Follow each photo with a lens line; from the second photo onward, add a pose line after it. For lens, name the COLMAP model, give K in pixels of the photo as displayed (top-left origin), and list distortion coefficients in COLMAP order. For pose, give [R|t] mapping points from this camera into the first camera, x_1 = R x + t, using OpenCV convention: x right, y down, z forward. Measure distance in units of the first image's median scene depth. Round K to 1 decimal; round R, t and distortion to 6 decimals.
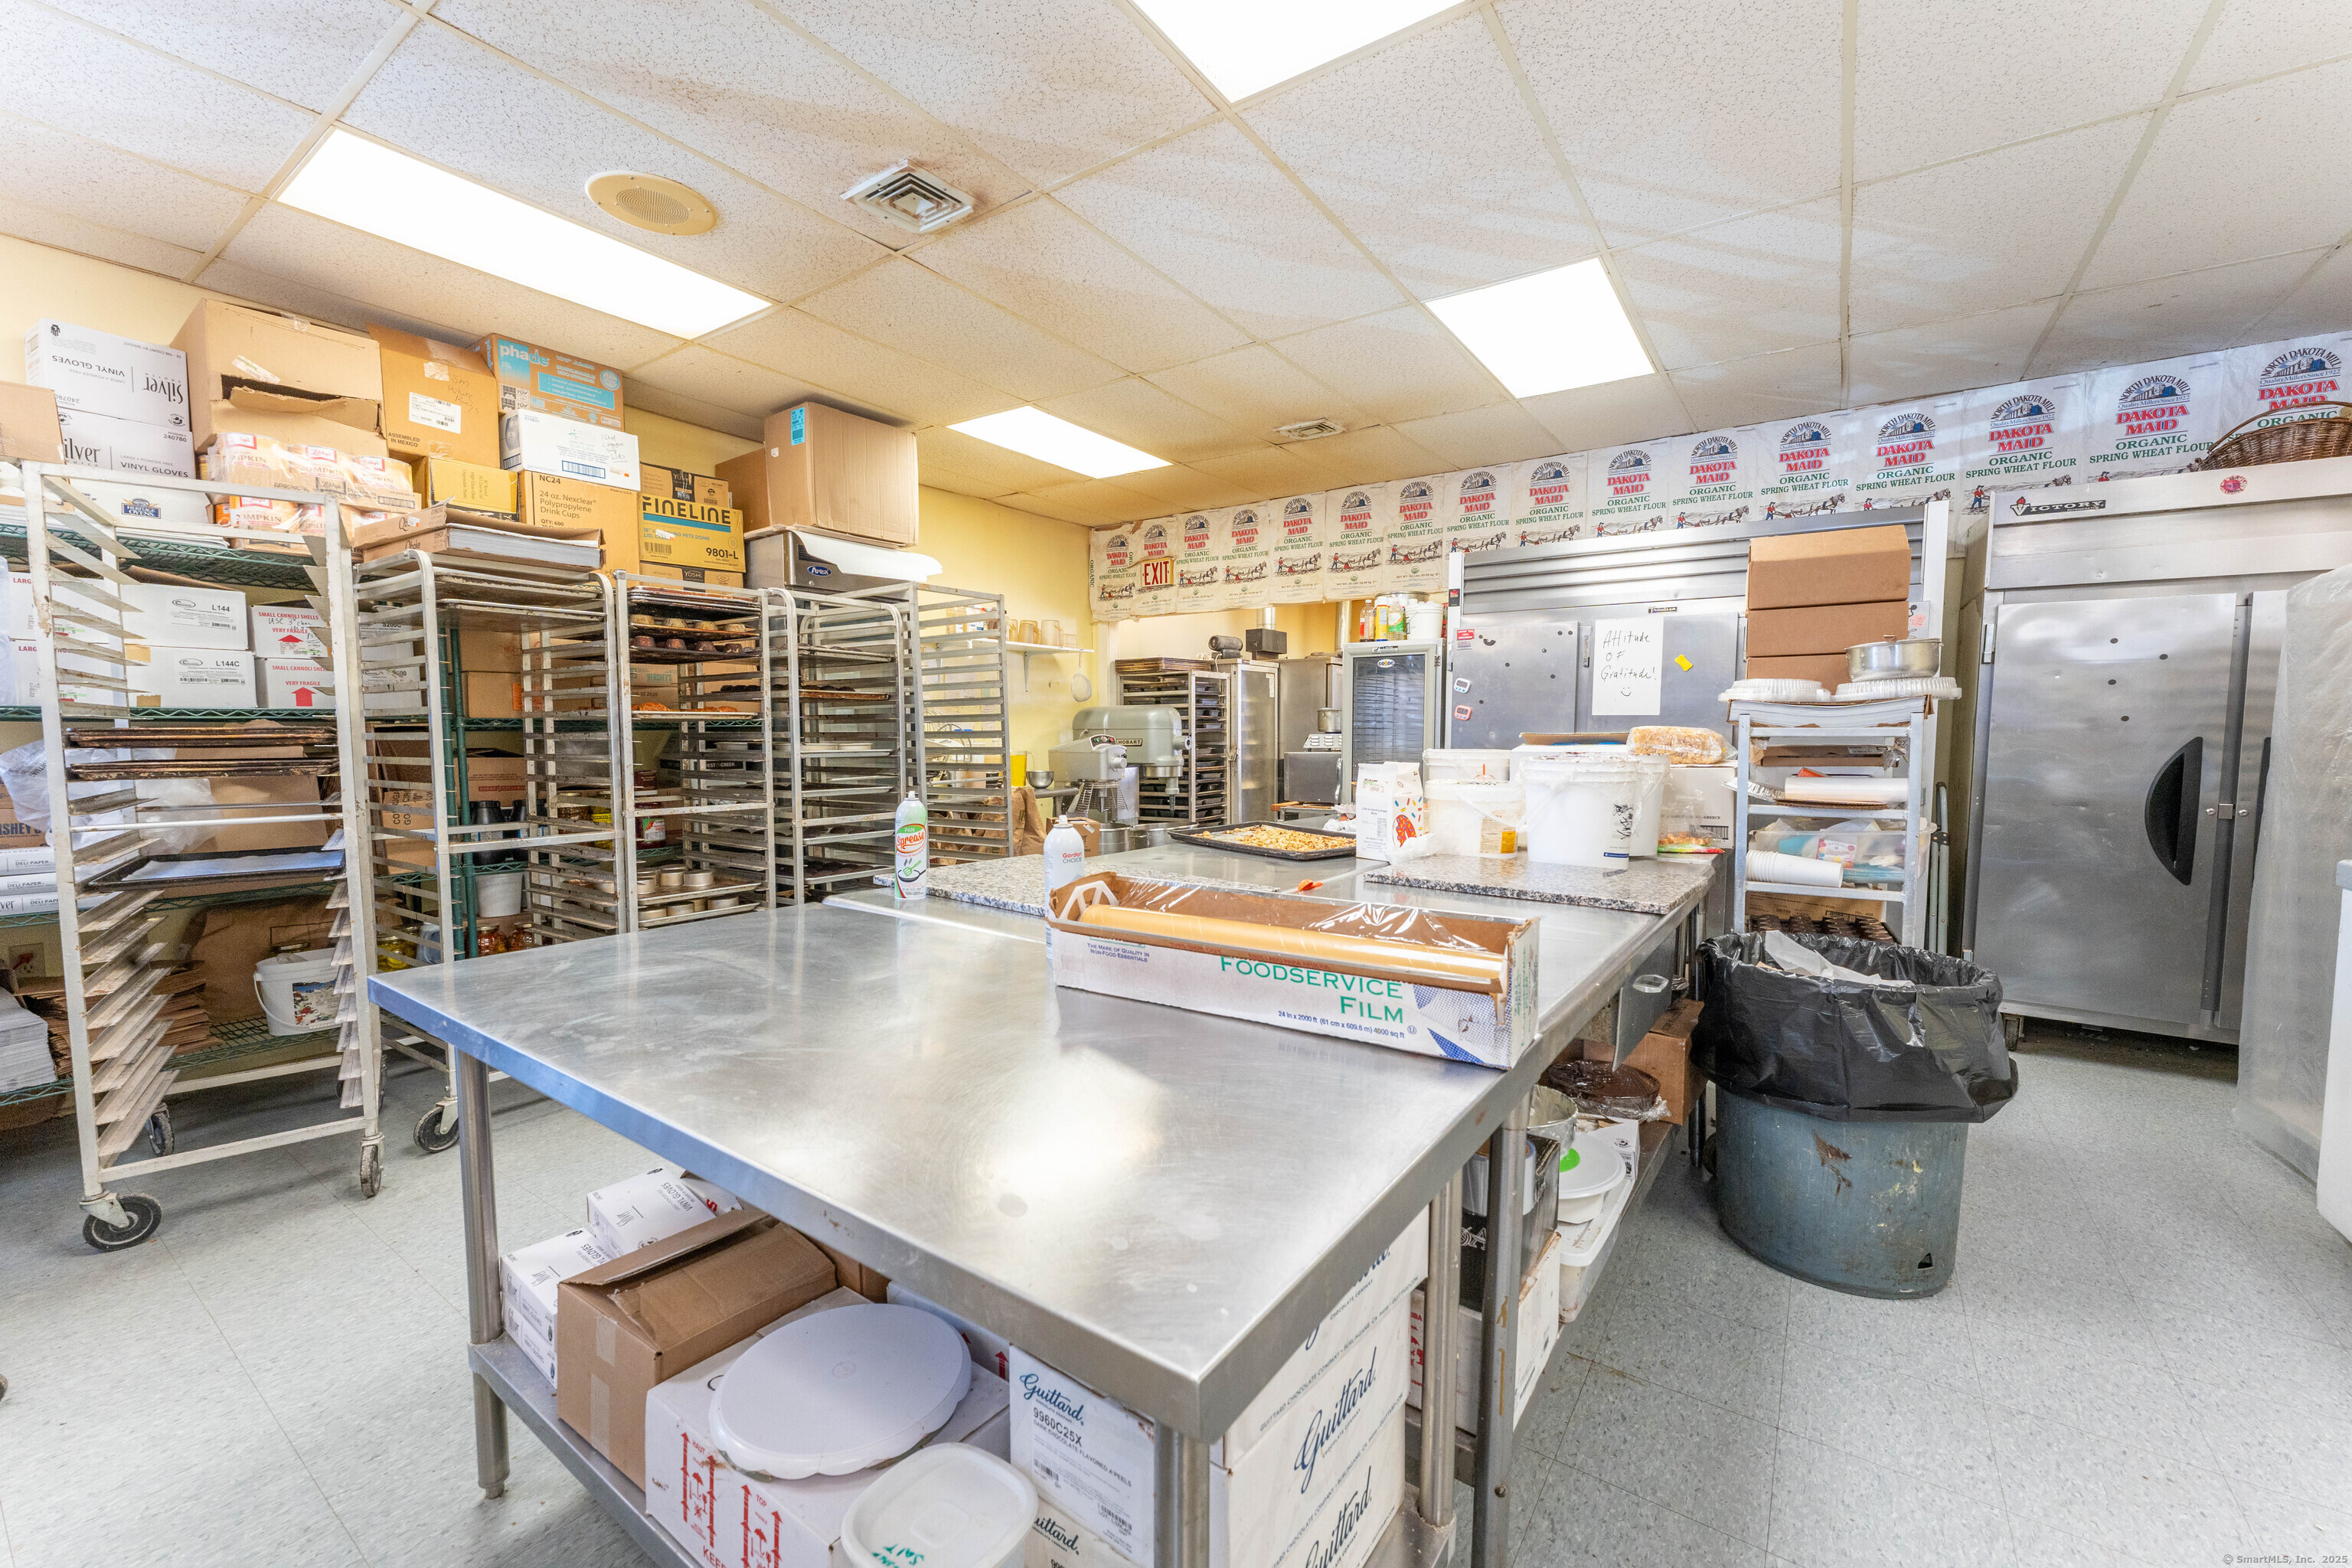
lens RADIAL K [[968.4, 0, 1176.5], [0, 968.4, 782.7], [0, 0, 1]] dist [-0.000081, -0.000011]
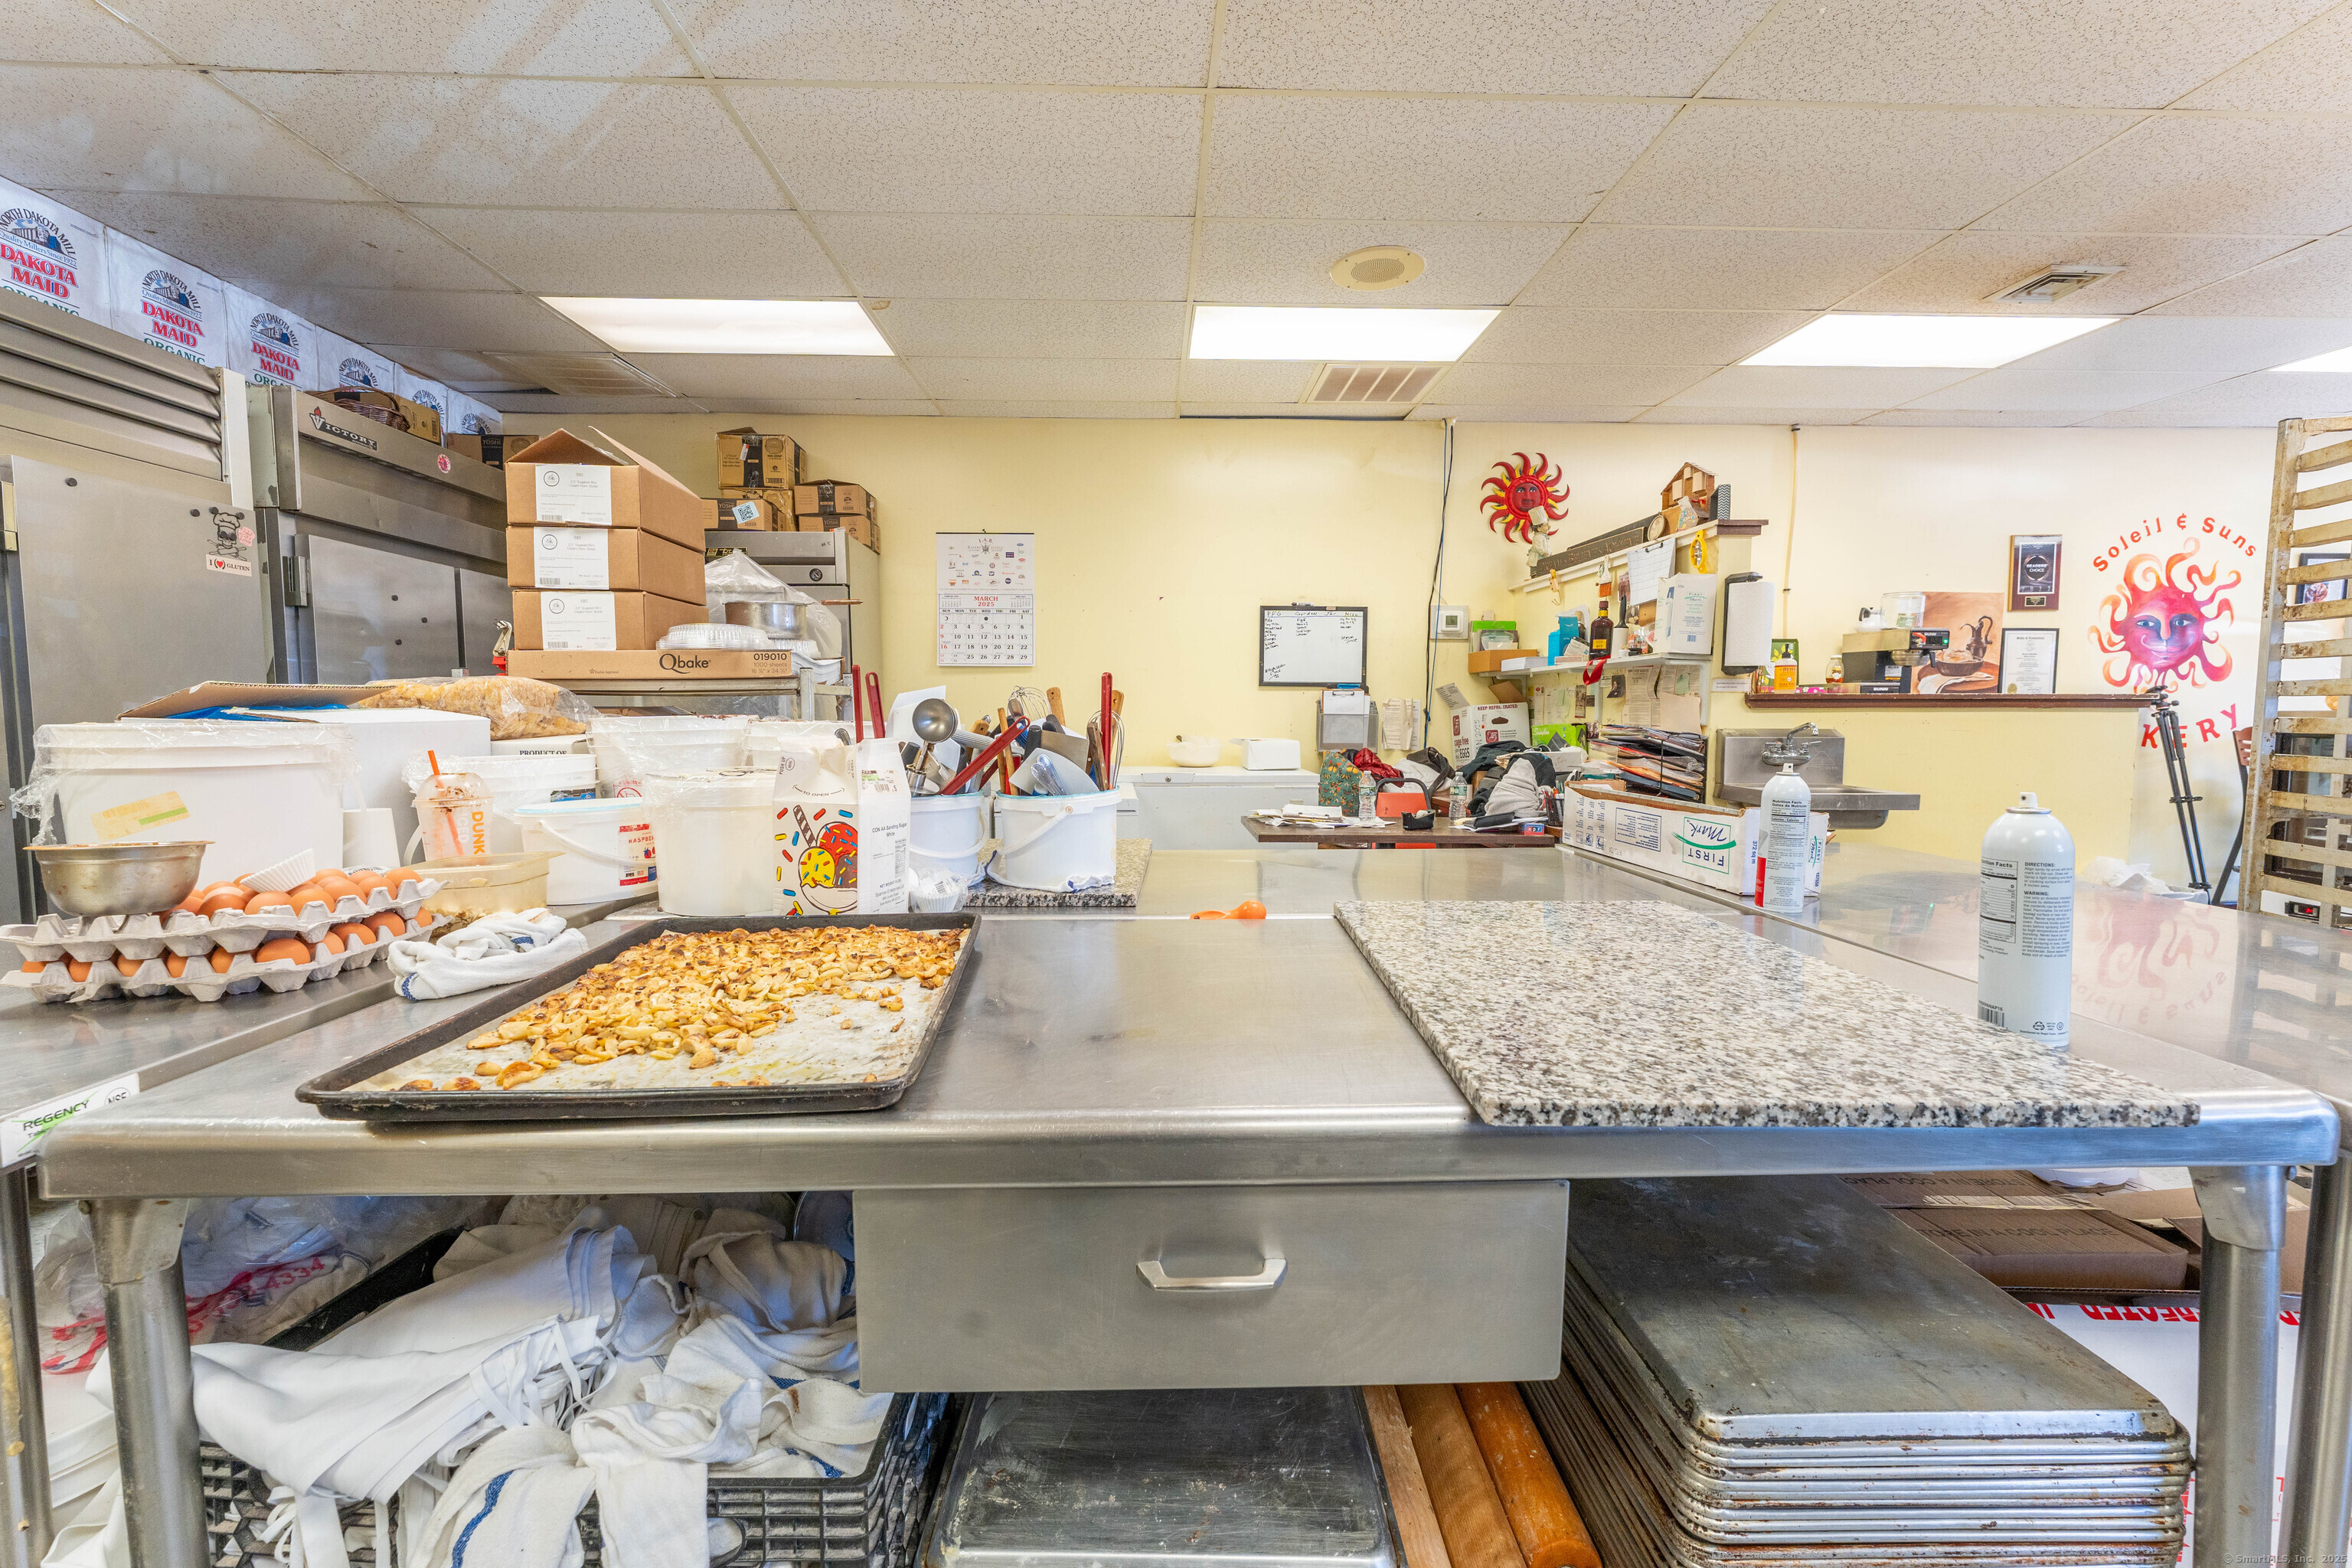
lens RADIAL K [[968.4, 0, 1176.5], [0, 968.4, 782.7], [0, 0, 1]] dist [-0.000081, -0.000011]
pose [[-0.603075, -0.056658, 0.795670, -0.126398], [0.044865, 0.993486, 0.104750, -0.017373], [-0.796422, 0.098869, -0.596605, 0.506383]]
